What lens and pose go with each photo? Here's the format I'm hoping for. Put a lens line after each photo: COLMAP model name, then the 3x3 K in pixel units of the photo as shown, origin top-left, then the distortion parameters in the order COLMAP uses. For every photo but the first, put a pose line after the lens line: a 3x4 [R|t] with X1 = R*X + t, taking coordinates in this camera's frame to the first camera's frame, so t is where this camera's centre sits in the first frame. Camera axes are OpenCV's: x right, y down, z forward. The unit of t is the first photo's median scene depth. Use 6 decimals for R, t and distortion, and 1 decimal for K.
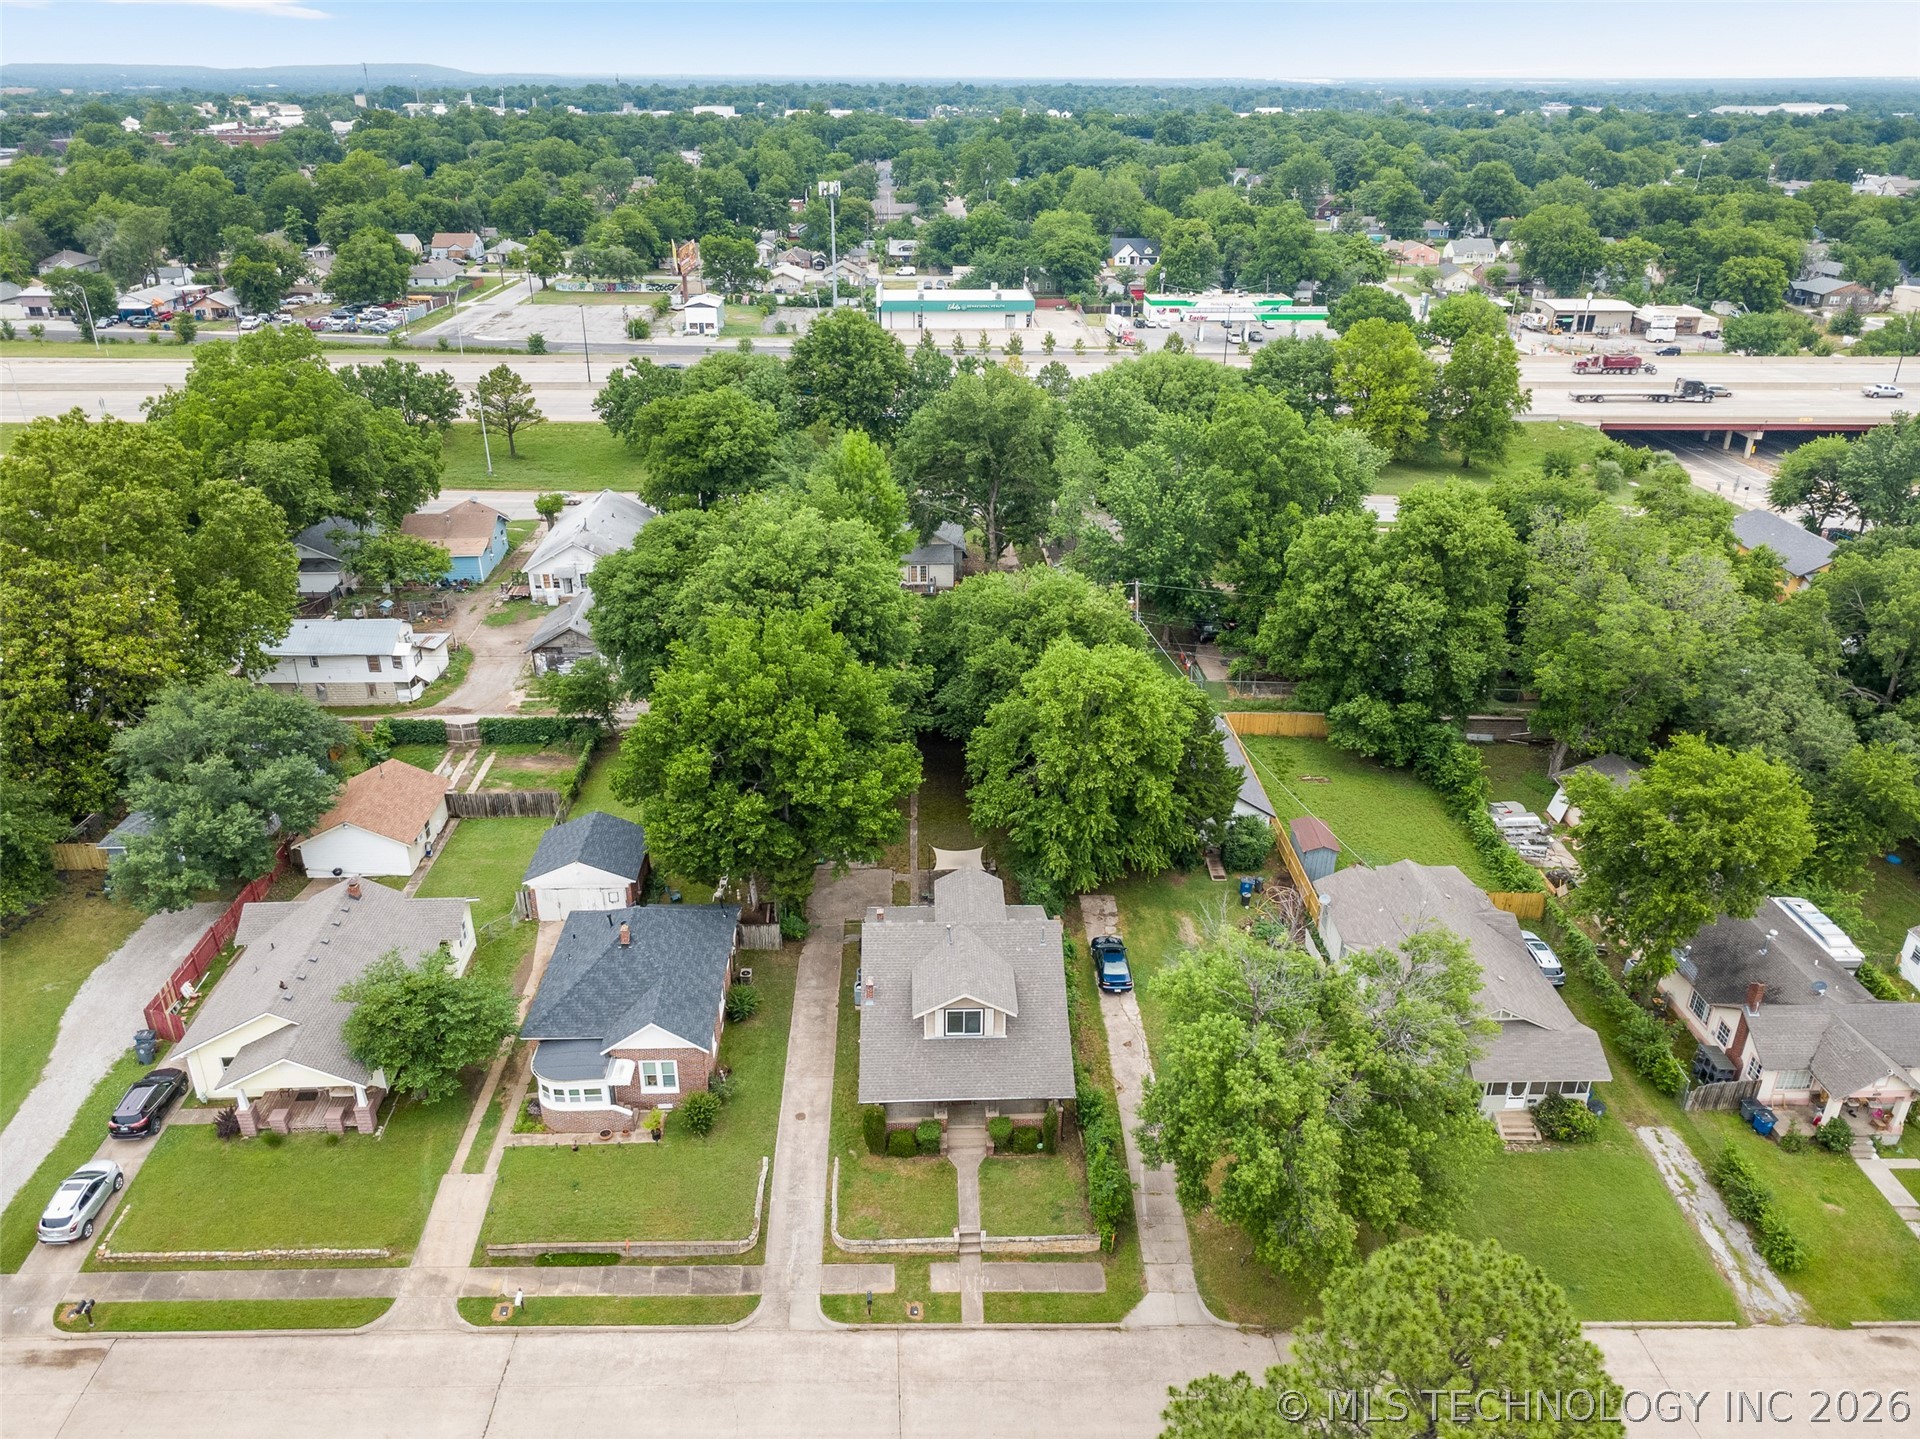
lens RADIAL K [[1371.7, 0, 960.0], [0, 1371.7, 719.5], [0, 0, 1]] dist [0.007083, 0.001174]
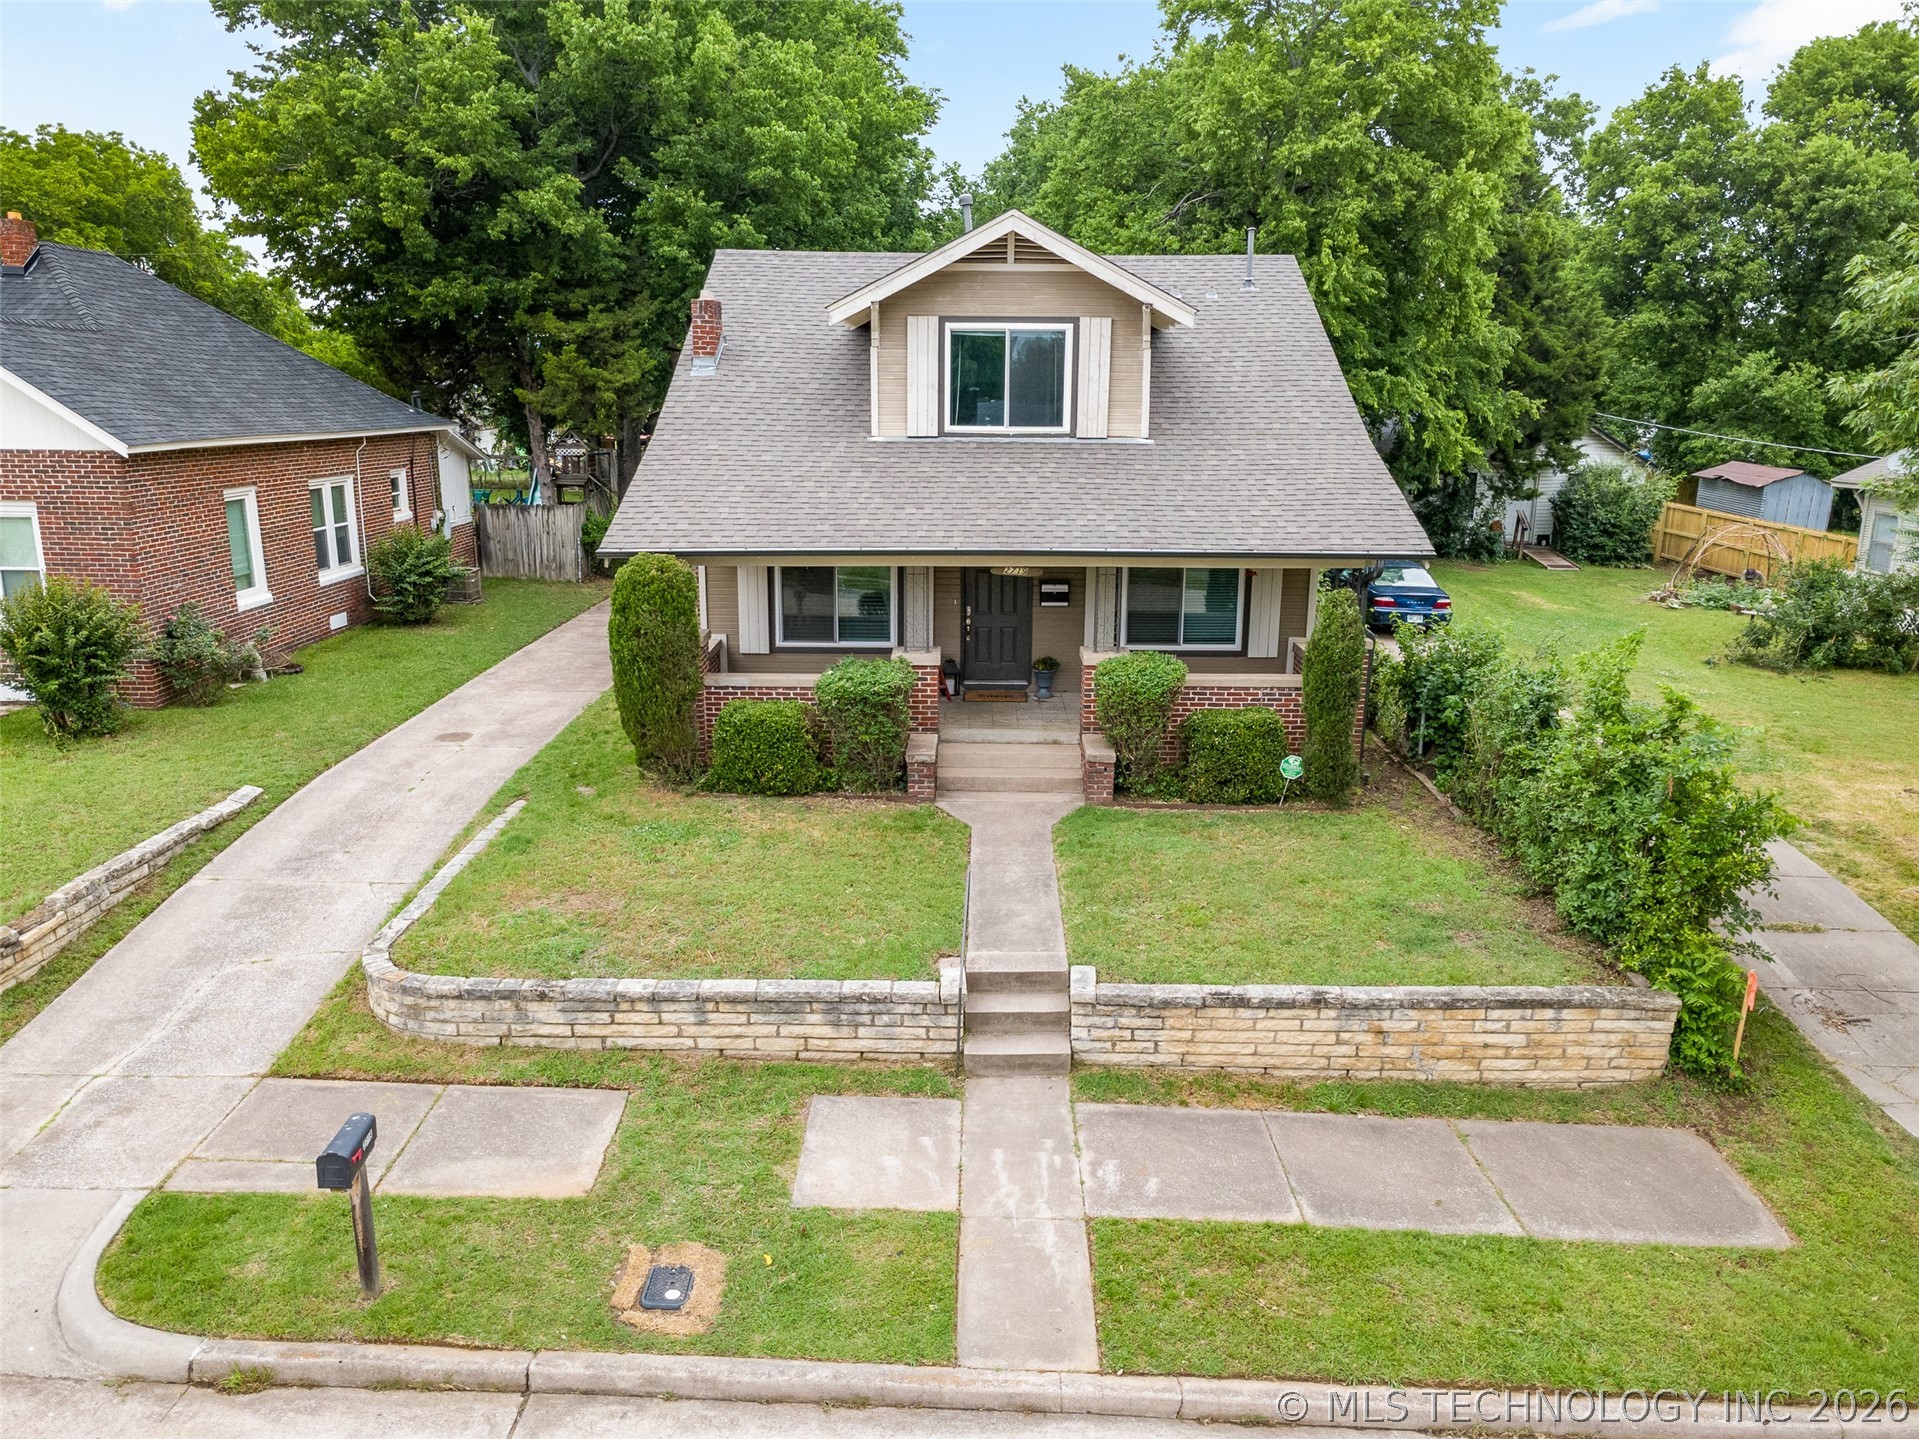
lens RADIAL K [[1371.0, 0, 959.5], [0, 1371.0, 719.5], [0, 0, 1]] dist [0.007083, 0.001174]
pose [[0.998955, 0.014403, -0.043367, 0.006923], [-0.022008, 0.983354, -0.180360, 0.376516], [0.040047, 0.181126, 0.982644, 0.795355]]
